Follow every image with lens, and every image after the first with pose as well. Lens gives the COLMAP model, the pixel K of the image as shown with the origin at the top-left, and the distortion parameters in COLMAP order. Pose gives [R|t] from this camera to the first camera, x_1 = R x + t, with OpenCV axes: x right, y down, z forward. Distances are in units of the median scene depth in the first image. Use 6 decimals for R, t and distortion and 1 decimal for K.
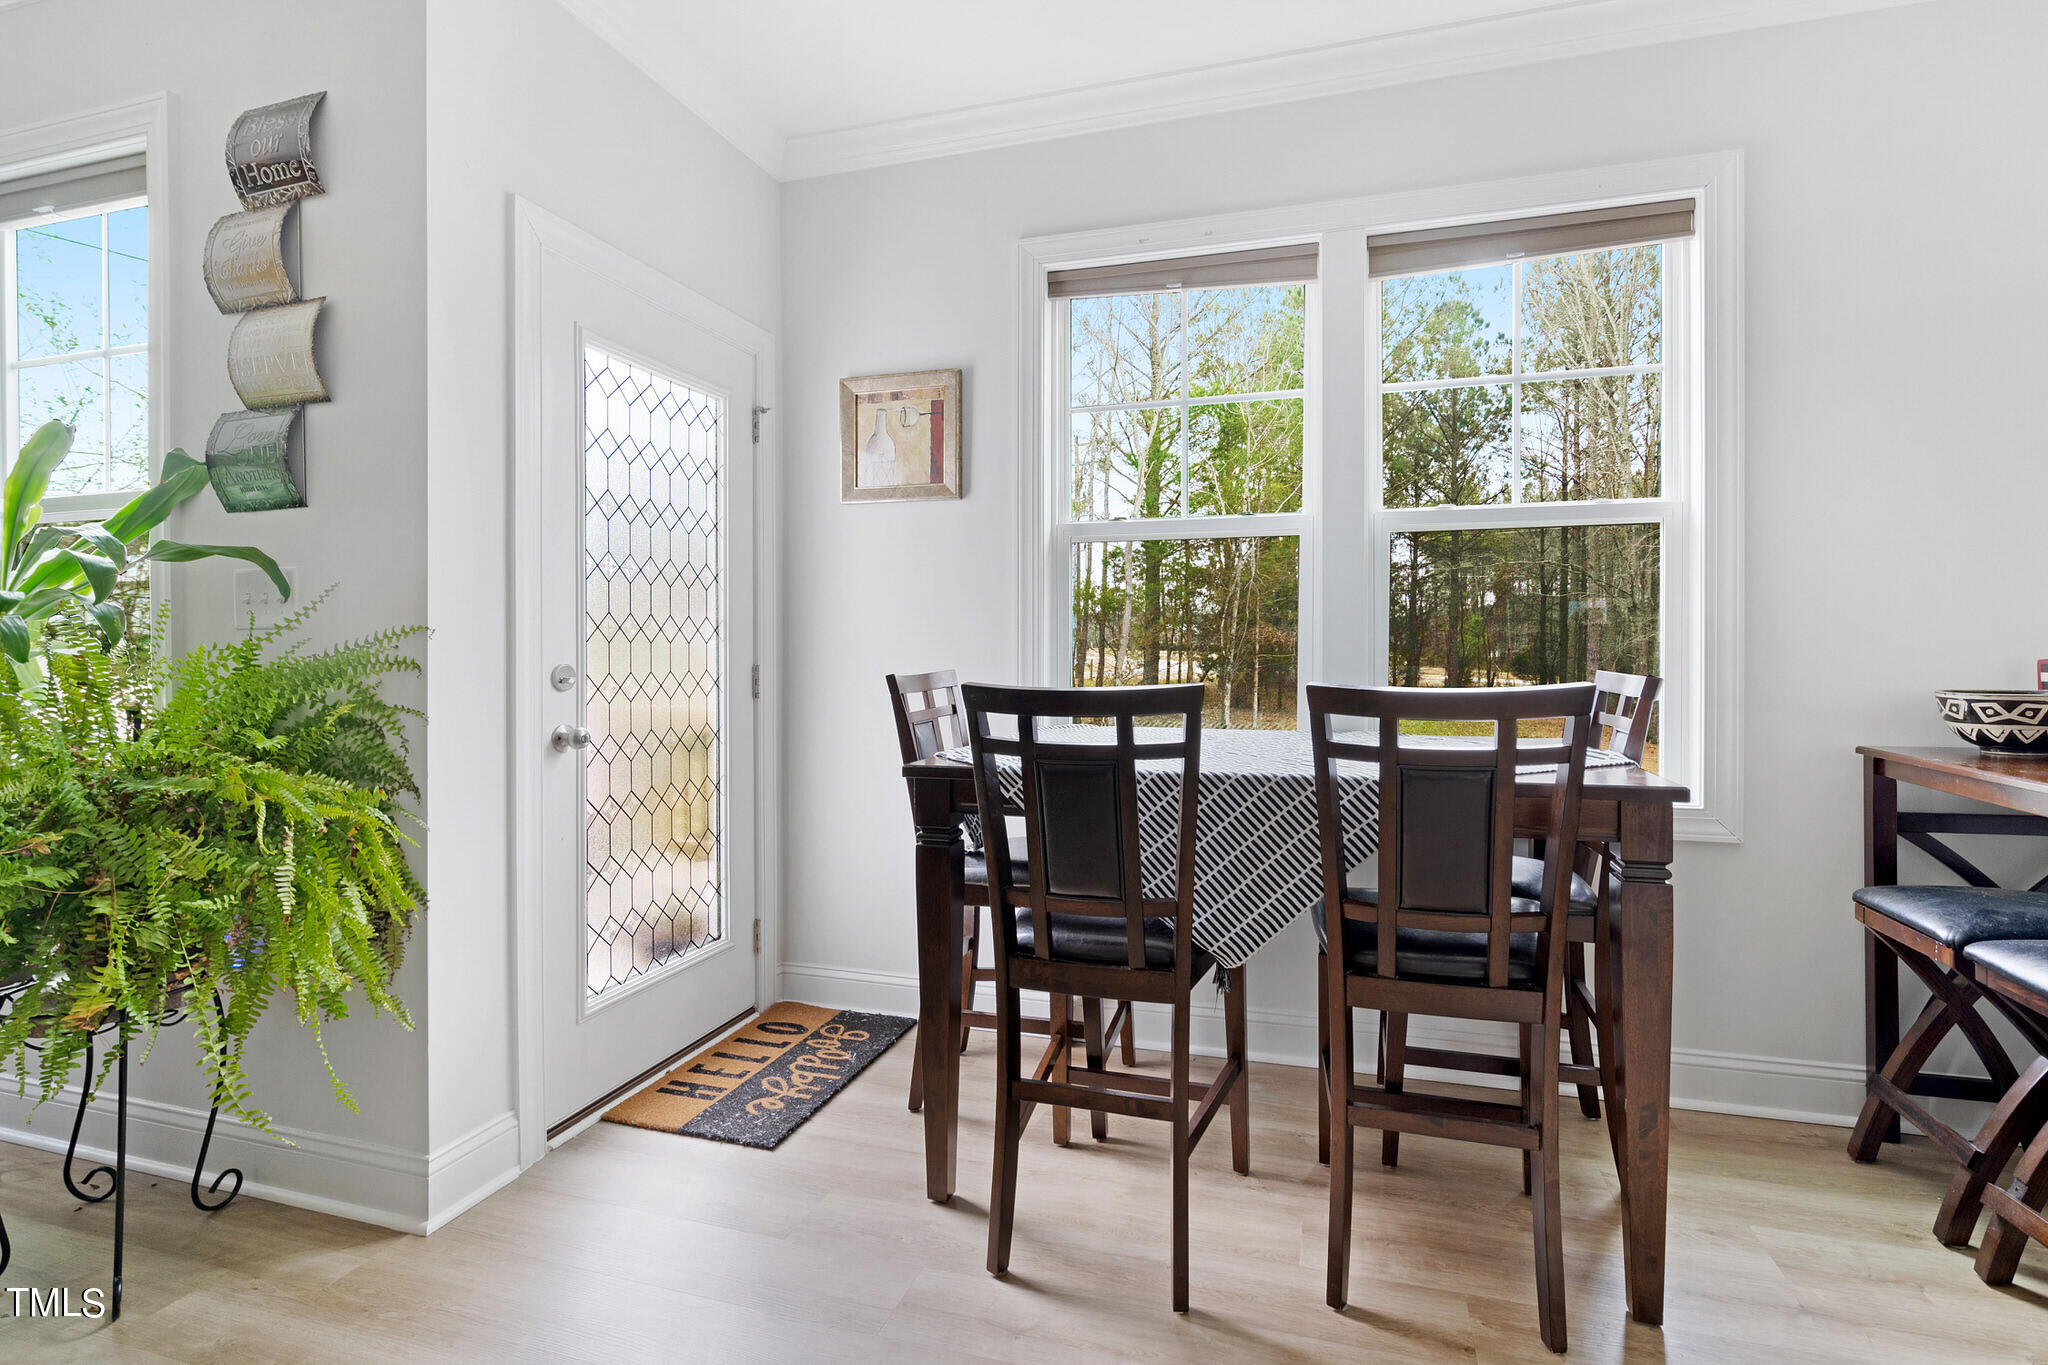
lens RADIAL K [[941.4, 0, 1069.7], [0, 941.4, 666.7], [0, 0, 1]] dist [-0.008964, 0.003237]
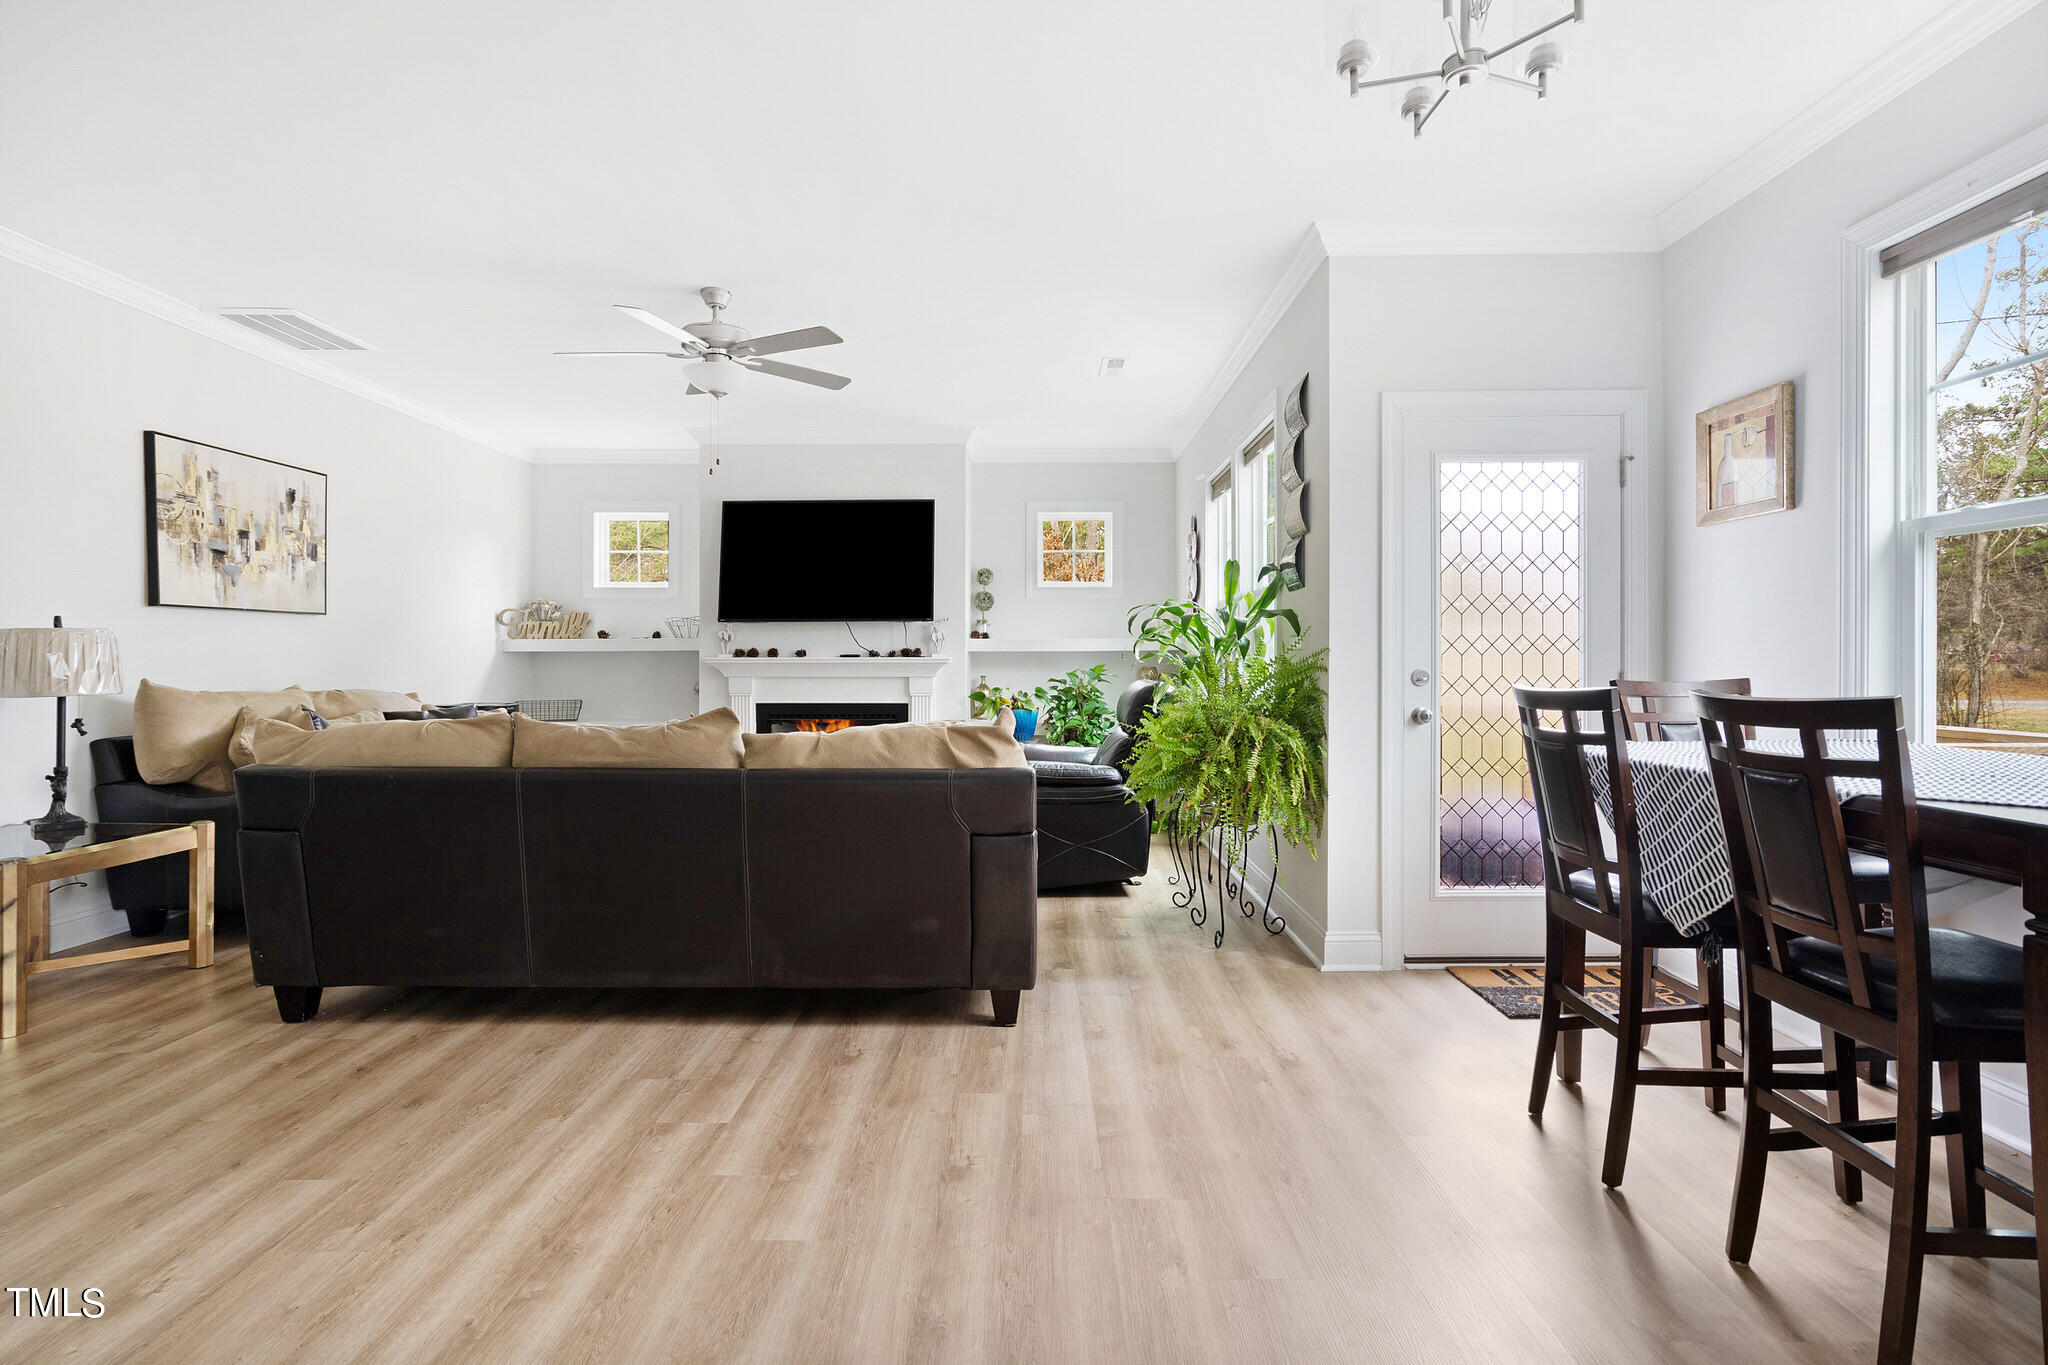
lens RADIAL K [[941.4, 0, 1019.6], [0, 941.4, 671.2], [0, 0, 1]] dist [-0.008964, 0.003237]
pose [[0.258467, 0.012381, -0.965941, 0.821696], [-0.010974, 0.999891, 0.009879, -0.007721], [0.965958, 0.008046, 0.258575, -0.068472]]
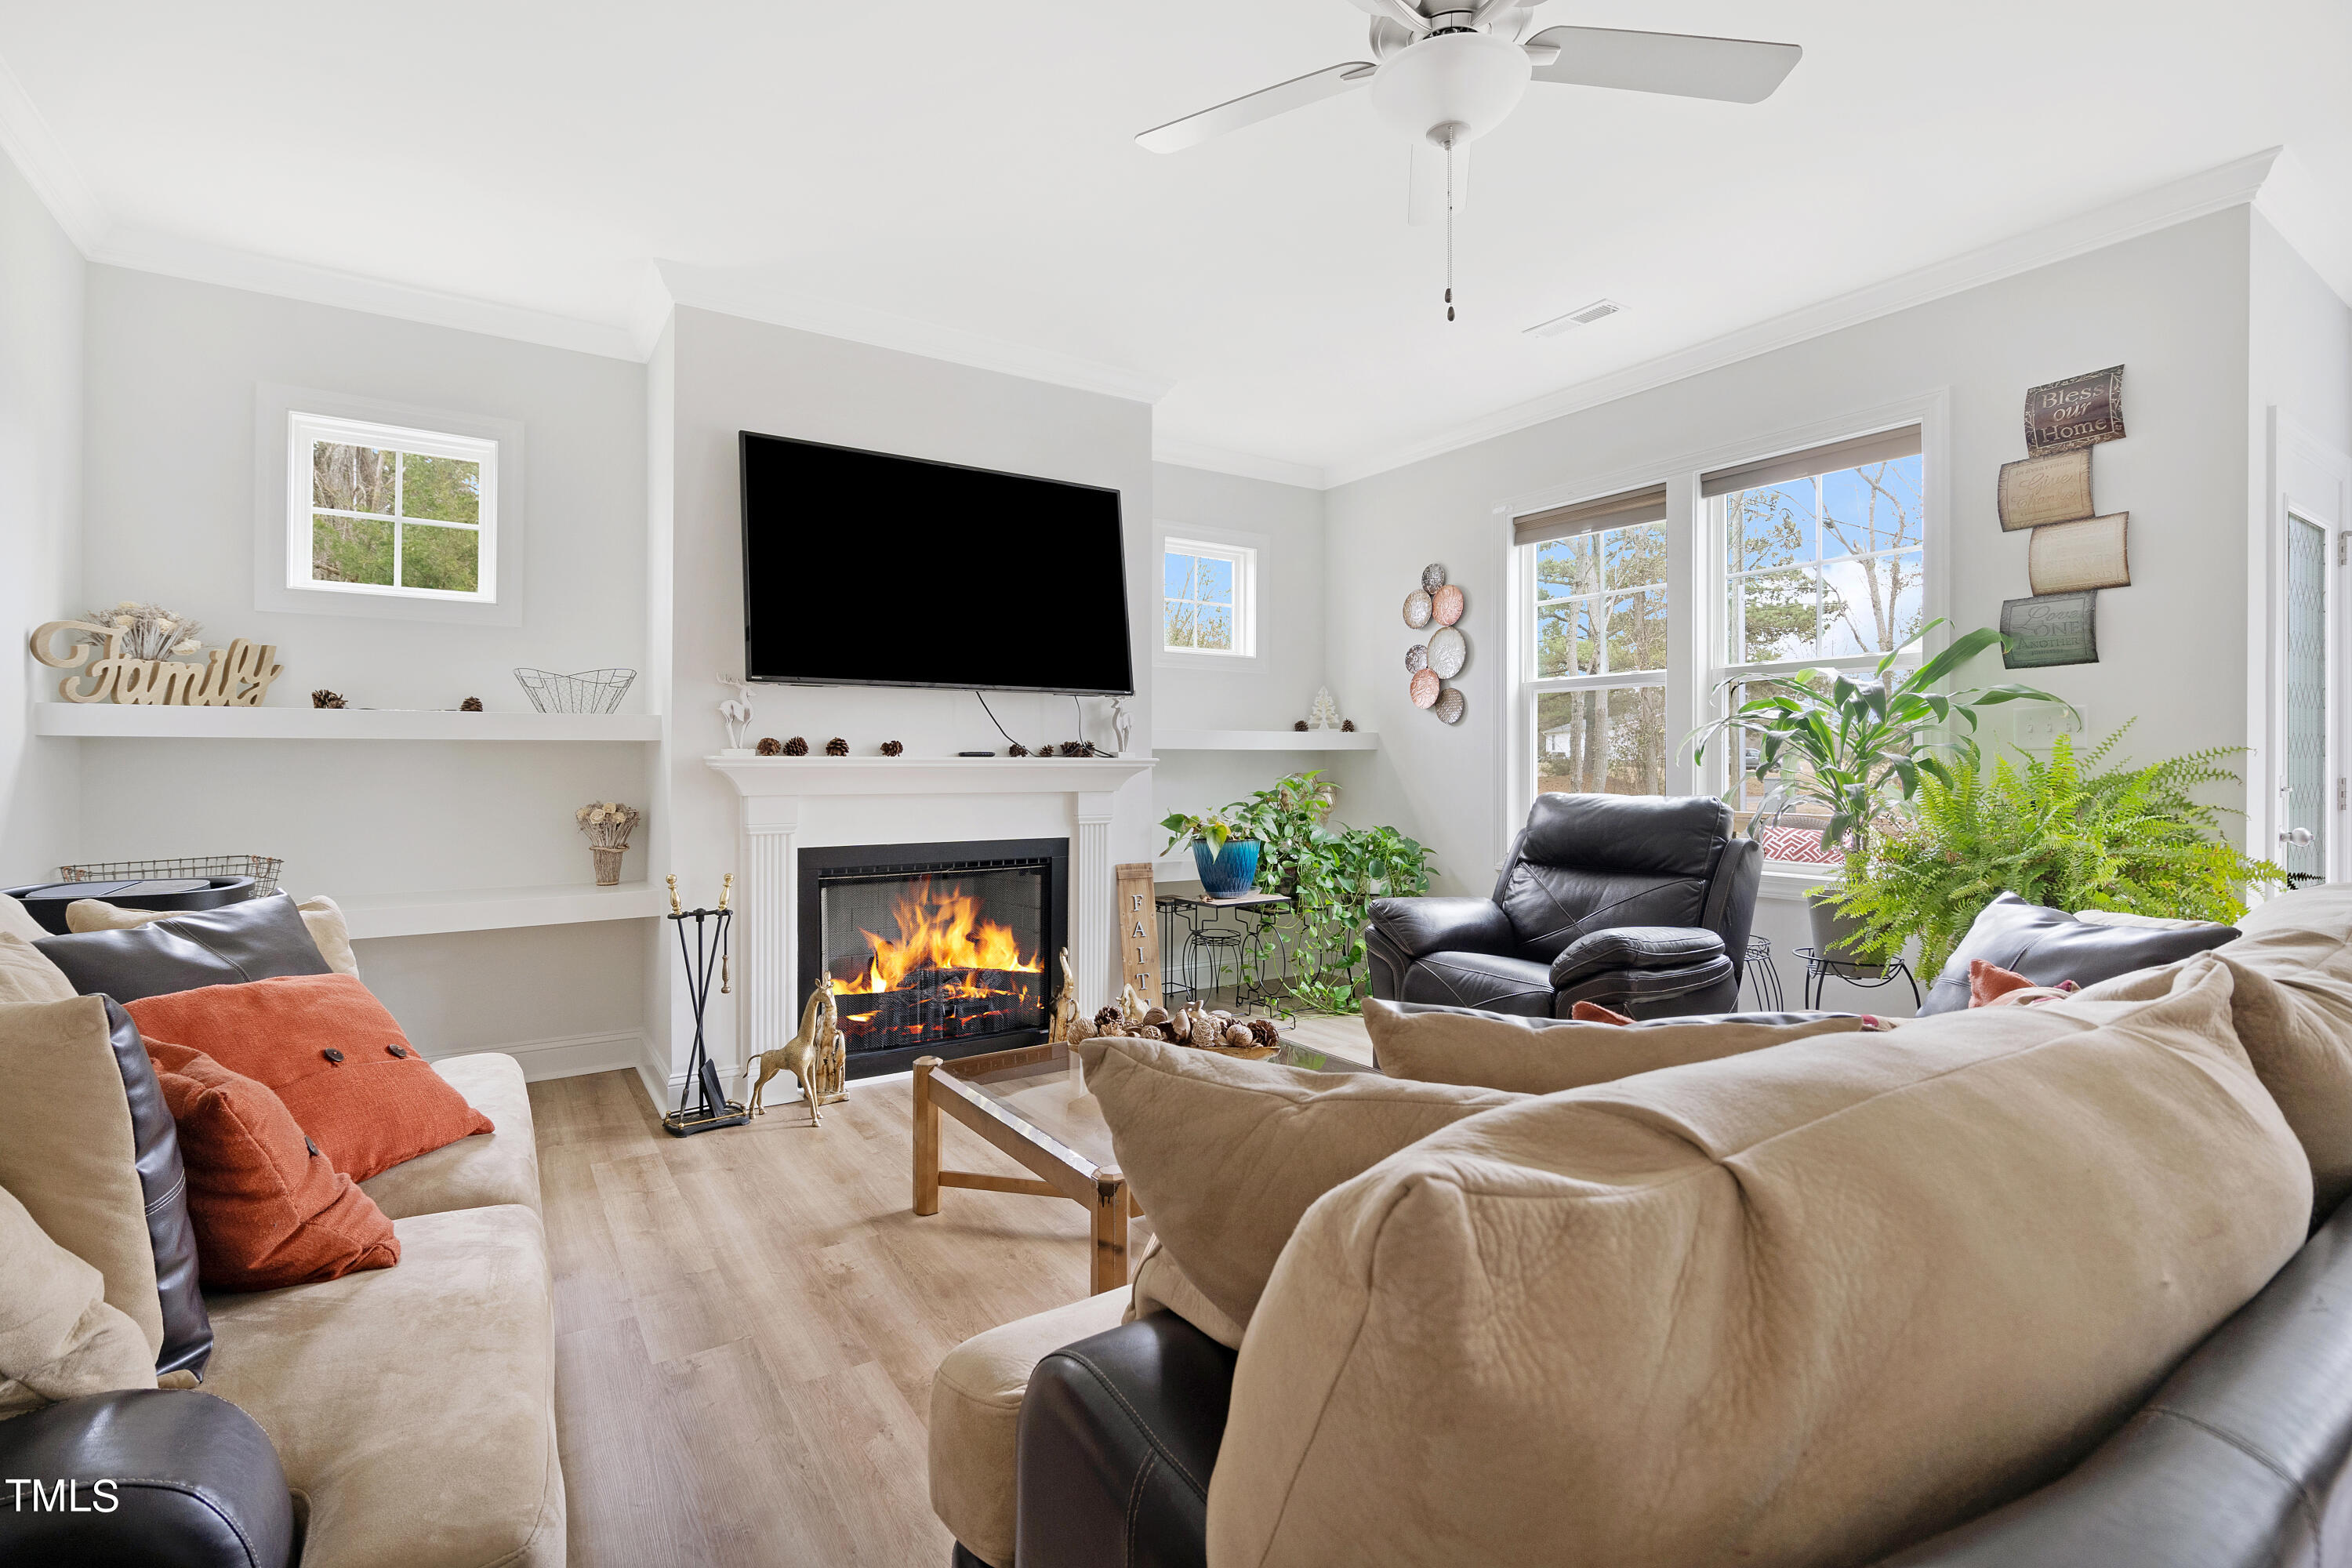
lens RADIAL K [[1081.1, 0, 1167.1], [0, 1081.1, 770.0], [0, 0, 1]] dist [-0.008964, 0.003237]
pose [[0.757695, 0.006058, -0.652581, -0.688429], [-0.010548, 0.999940, -0.002964, 0.008001], [0.652524, 0.009129, 0.757713, -0.994953]]
